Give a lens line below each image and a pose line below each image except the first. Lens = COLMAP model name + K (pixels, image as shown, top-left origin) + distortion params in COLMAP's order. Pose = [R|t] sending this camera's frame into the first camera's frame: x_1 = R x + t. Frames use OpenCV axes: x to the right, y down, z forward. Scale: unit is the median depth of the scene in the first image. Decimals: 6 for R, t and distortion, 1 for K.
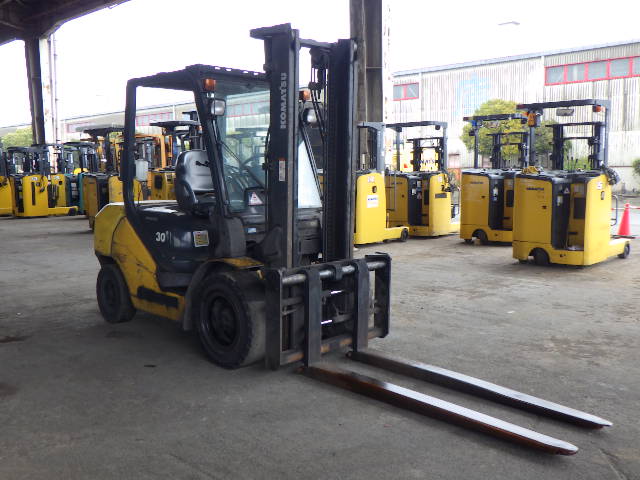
lens RADIAL K [[640.8, 0, 305.3], [0, 640.8, 236.4], [0, 0, 1]] dist [-0.007745, 0.000000]
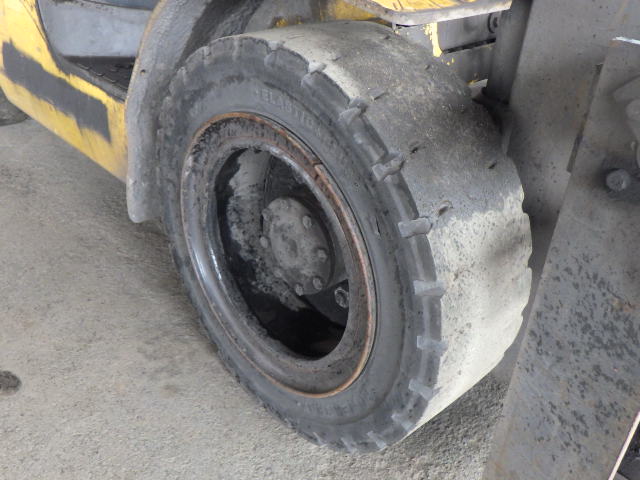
lens RADIAL K [[640.8, 0, 319.5], [0, 640.8, 240.5], [0, 0, 1]] dist [-0.007745, 0.000000]
pose [[0.998776, 0.048918, 0.007263, -0.096999], [-0.047504, 0.908126, 0.415992, 0.027212], [0.013754, -0.415828, 0.909339, 0.670866]]
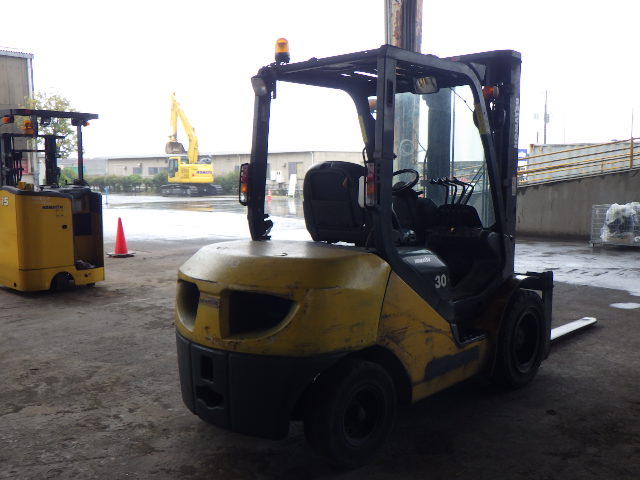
lens RADIAL K [[640.8, 0, 315.1], [0, 640.8, 241.7], [0, 0, 1]] dist [-0.007745, 0.000000]
pose [[-0.048624, -0.099469, 0.993852, -0.913003], [0.112932, 0.988101, 0.104419, -0.131792], [-0.992412, 0.117315, -0.036812, 1.132308]]
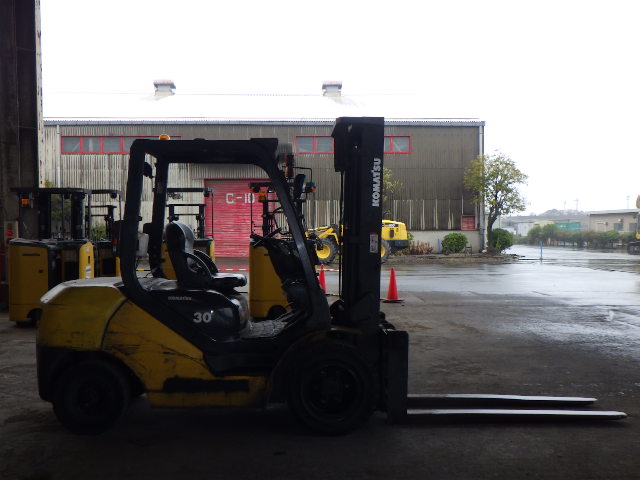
lens RADIAL K [[640.8, 0, 314.0], [0, 640.8, 240.2], [0, 0, 1]] dist [-0.007745, 0.000000]
pose [[0.669737, -0.005675, 0.742576, -0.767526], [0.076926, 0.995121, -0.061776, -0.038231], [-0.738603, 0.098497, 0.666906, 0.266238]]
